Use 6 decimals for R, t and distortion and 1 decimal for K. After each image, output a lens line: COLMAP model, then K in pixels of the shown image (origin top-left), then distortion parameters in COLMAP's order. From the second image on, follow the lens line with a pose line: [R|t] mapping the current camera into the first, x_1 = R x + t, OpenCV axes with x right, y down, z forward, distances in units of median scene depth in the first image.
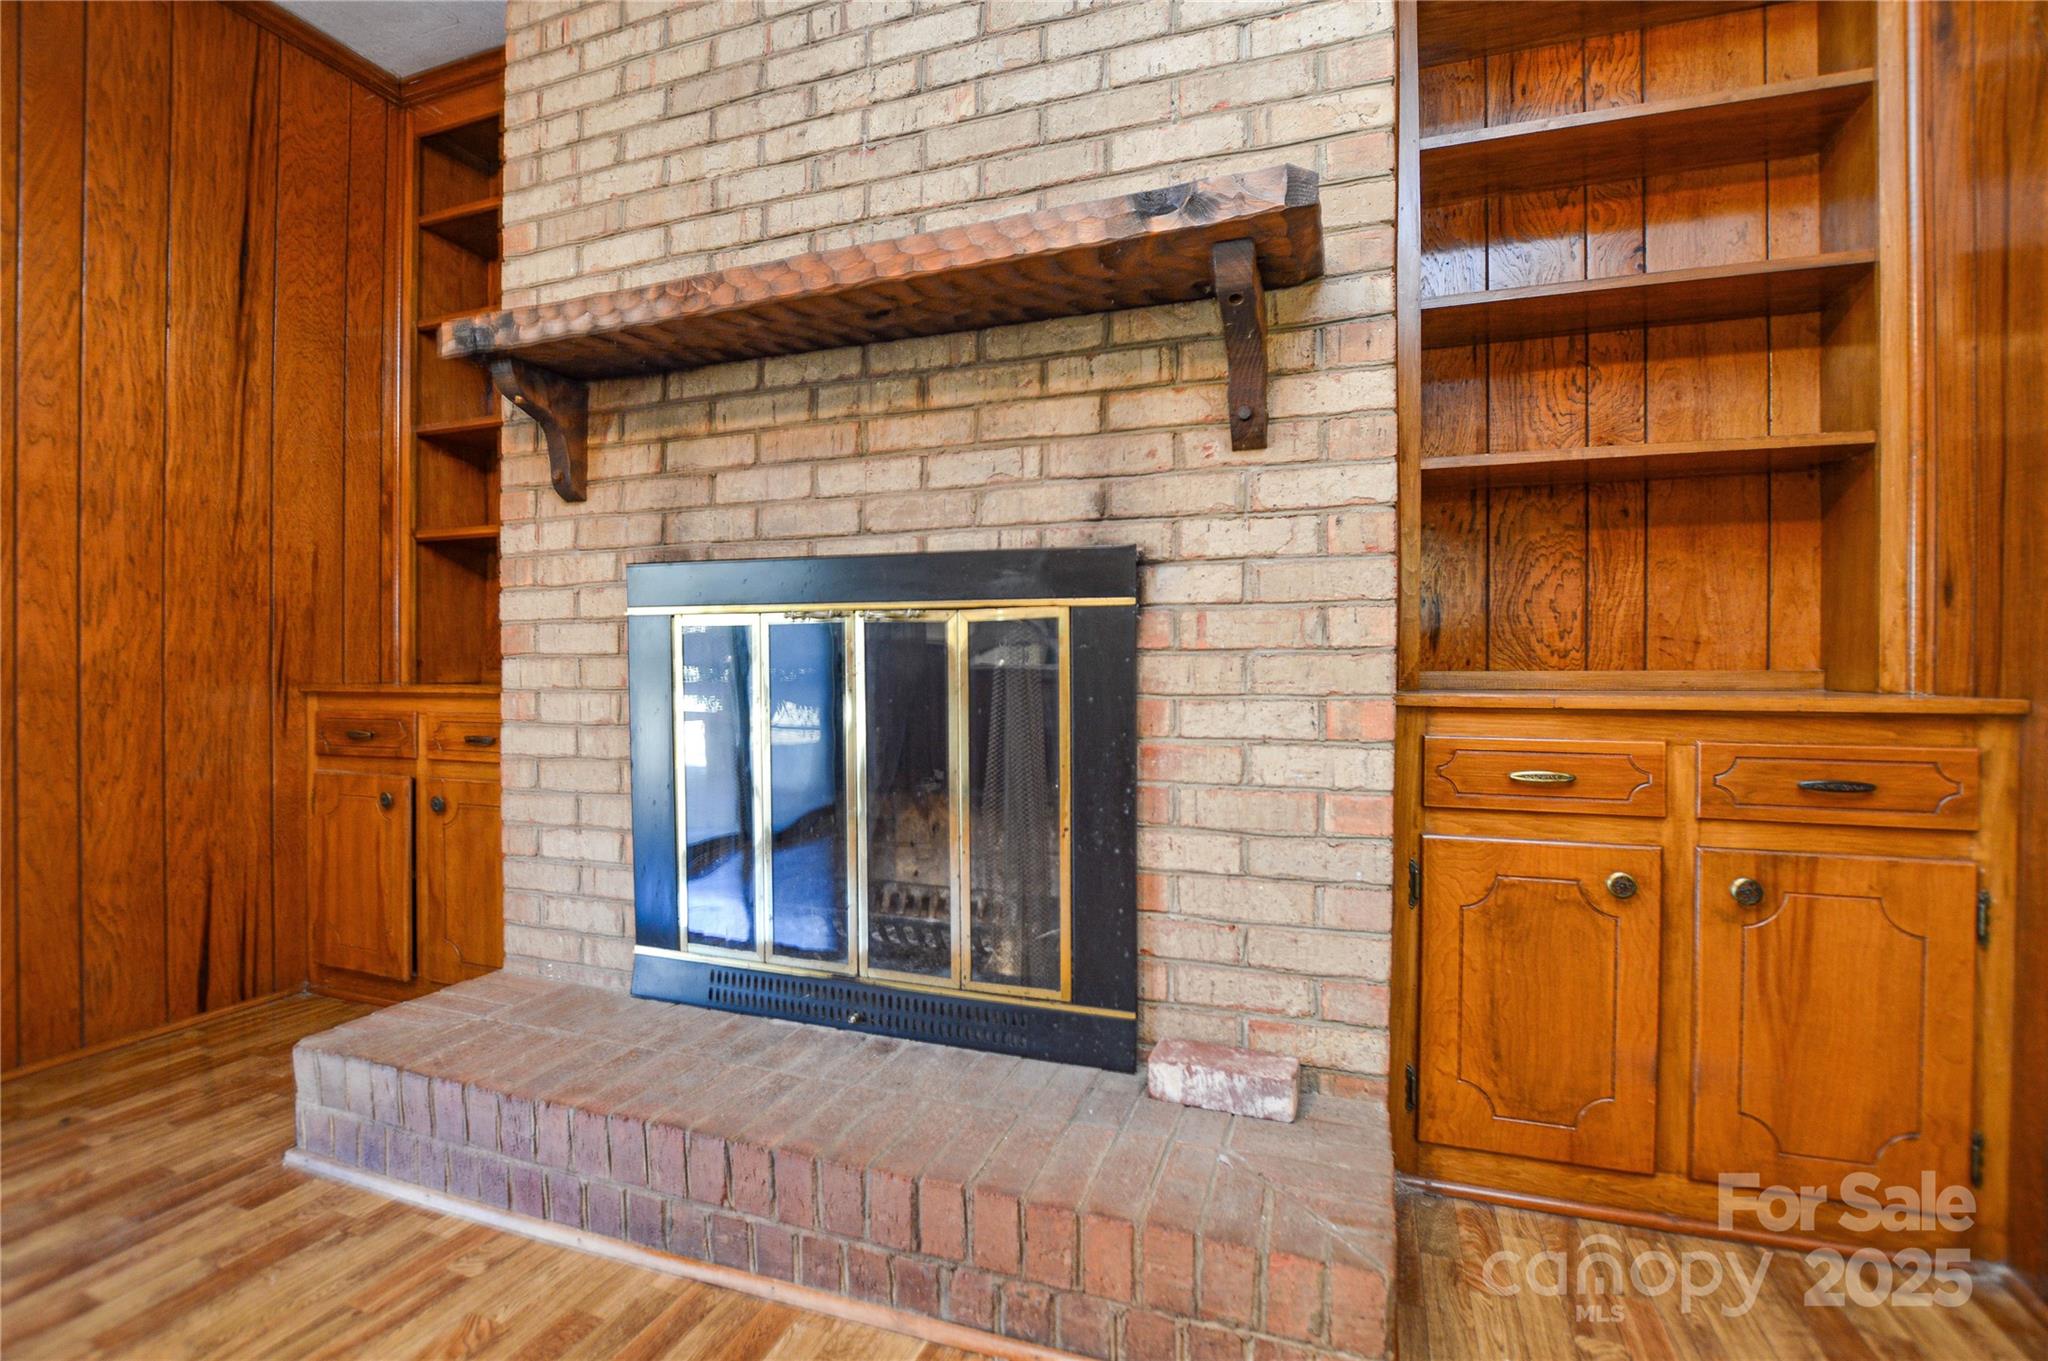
lens RADIAL K [[919.2, 0, 1028.5], [0, 919.2, 678.5], [0, 0, 1]] dist [-0.028490, 0.001843]
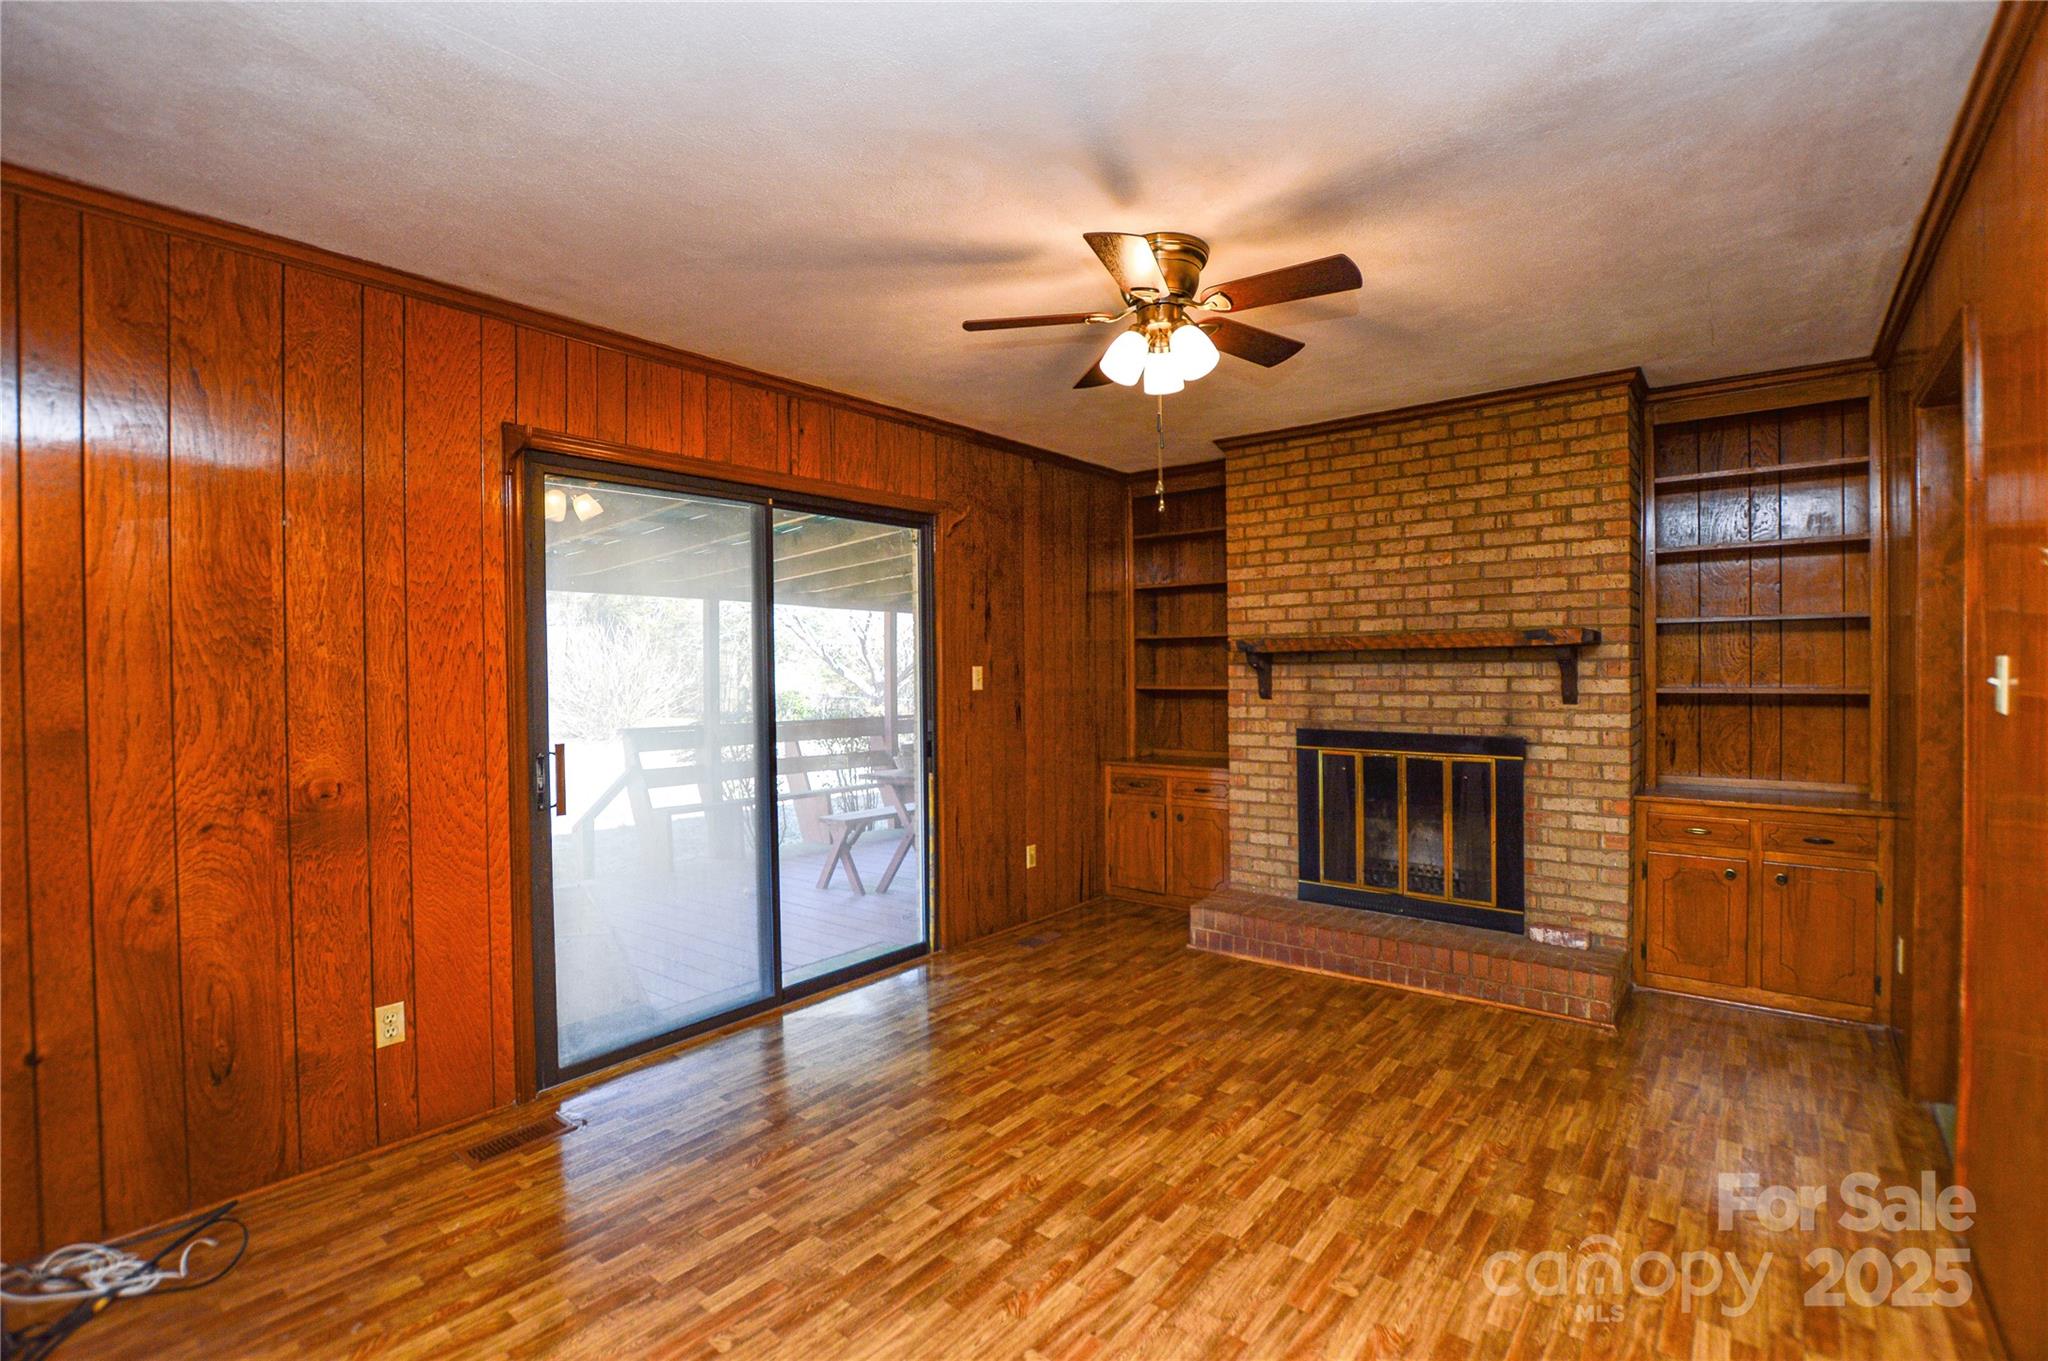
lens RADIAL K [[919.2, 0, 1028.5], [0, 919.2, 678.5], [0, 0, 1]] dist [-0.028490, 0.001843]
pose [[0.943840, -0.007425, -0.330320, -0.352583], [0.010779, 0.999907, 0.008324, -0.343112], [0.330228, -0.011417, 0.943832, -1.914290]]
